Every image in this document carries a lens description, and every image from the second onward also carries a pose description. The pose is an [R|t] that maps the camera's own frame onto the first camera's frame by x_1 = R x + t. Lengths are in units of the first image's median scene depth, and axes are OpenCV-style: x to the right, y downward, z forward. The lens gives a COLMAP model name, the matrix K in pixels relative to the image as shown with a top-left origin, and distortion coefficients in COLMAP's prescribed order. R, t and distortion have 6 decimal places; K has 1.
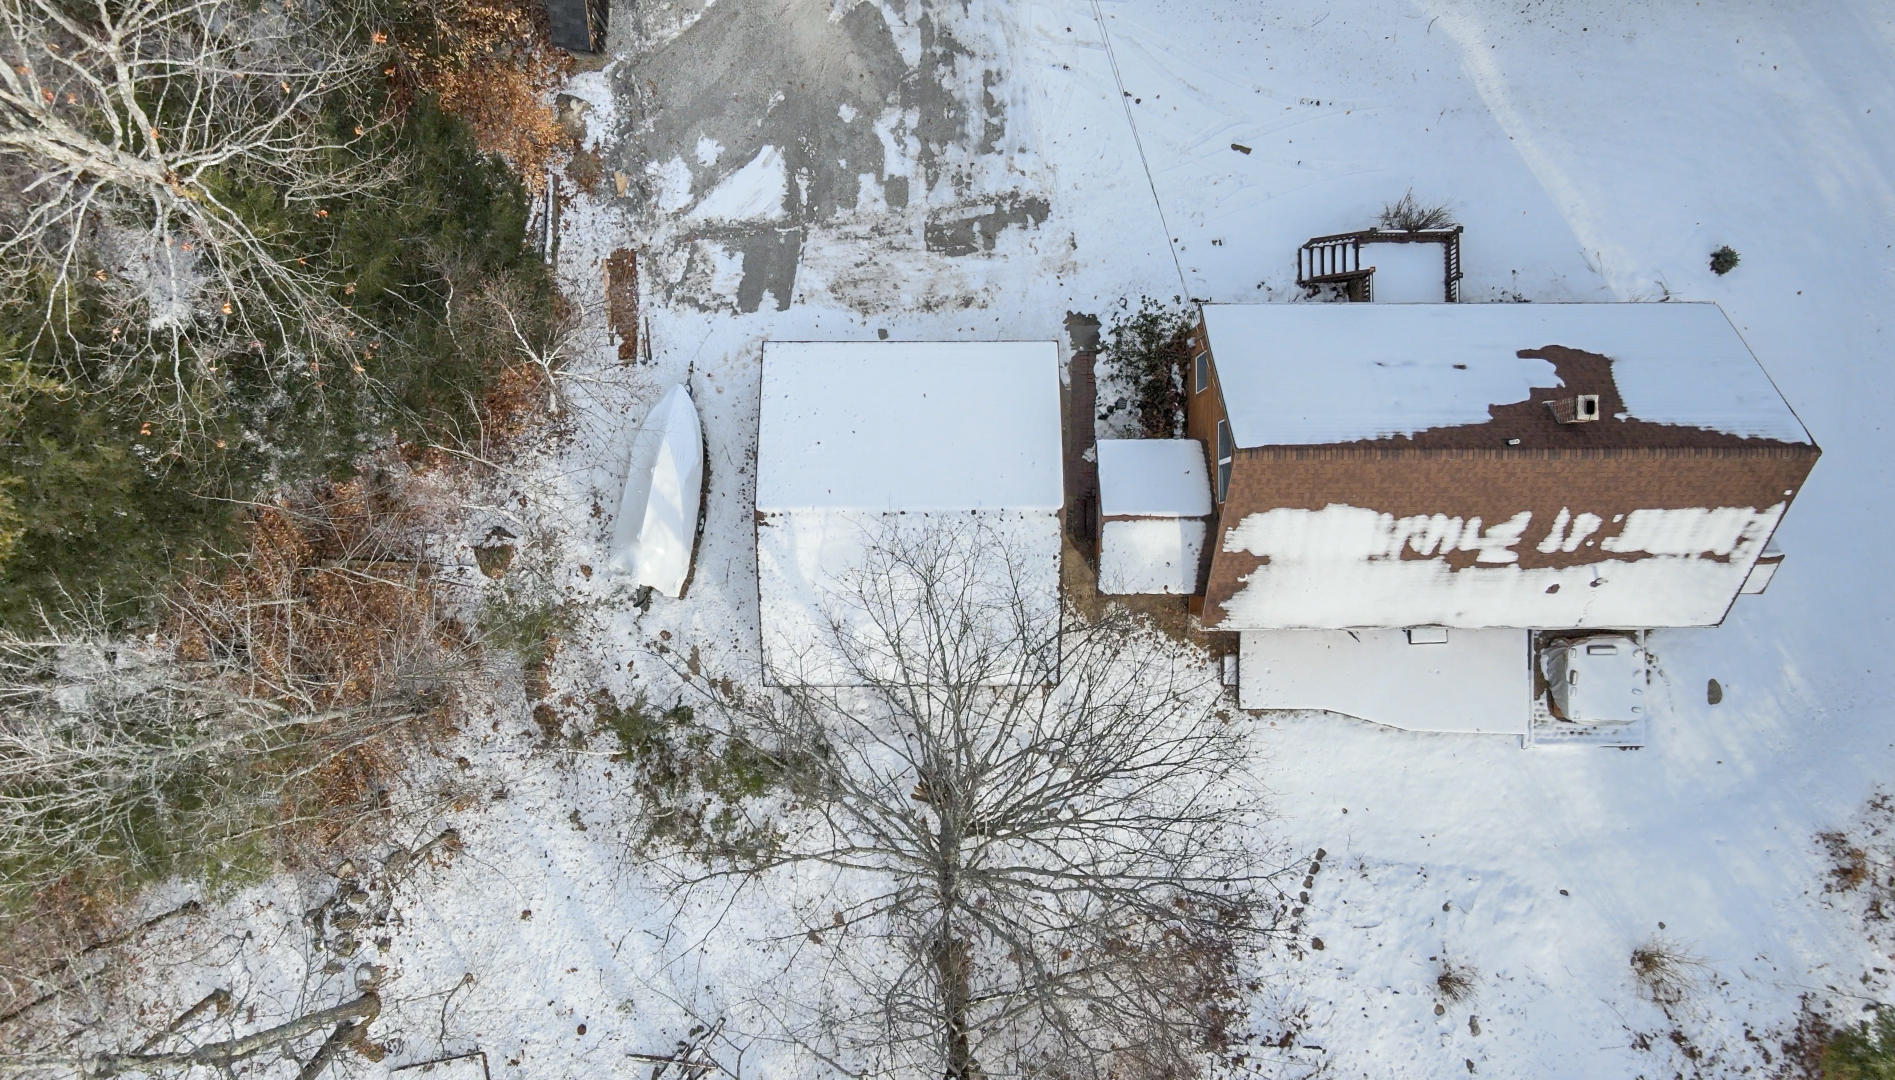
lens RADIAL K [[1495.9, 0, 932.5], [0, 1495.9, 509.7], [0, 0, 1]] dist [-0.007080, 0.034149]
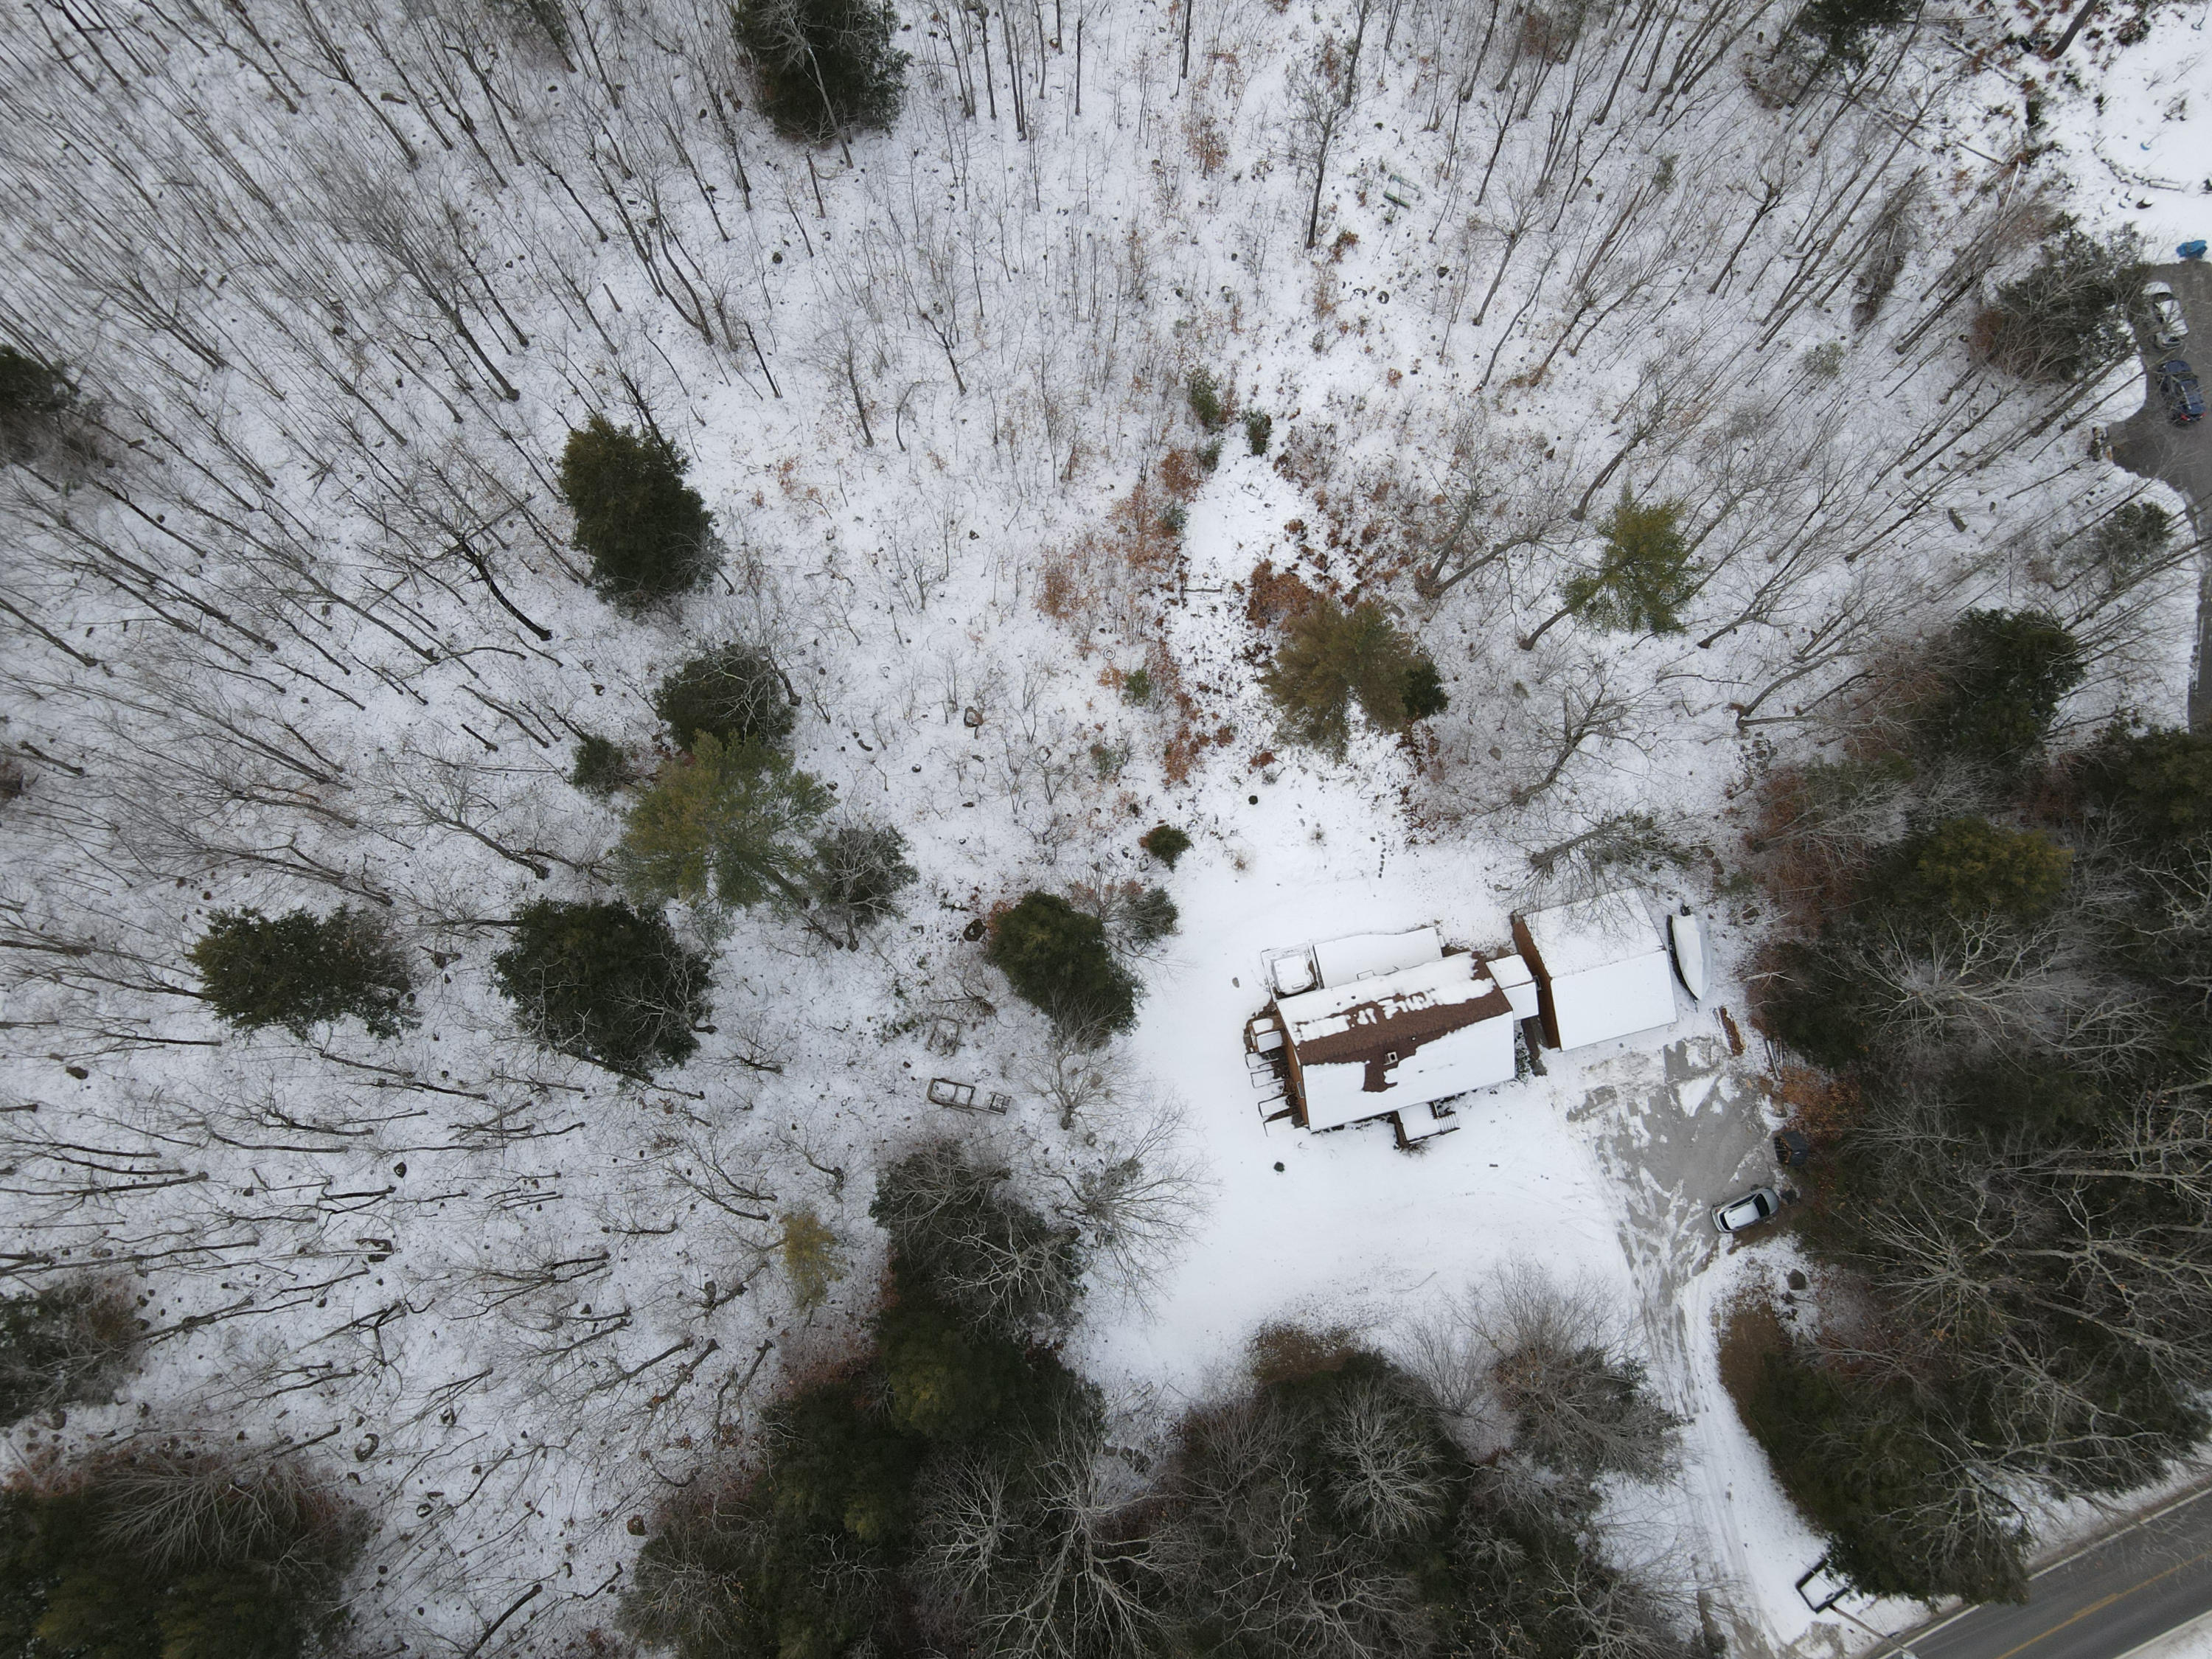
lens RADIAL K [[1676.8, 0, 1104.0], [0, 1676.8, 831.8], [0, 0, 1]] dist [-0.005271, 0.026840]
pose [[-0.970261, 0.235158, -0.057401, 0.816301], [-0.241939, -0.949650, 0.199072, -0.126044], [-0.007698, 0.207039, 0.978302, -1.602851]]
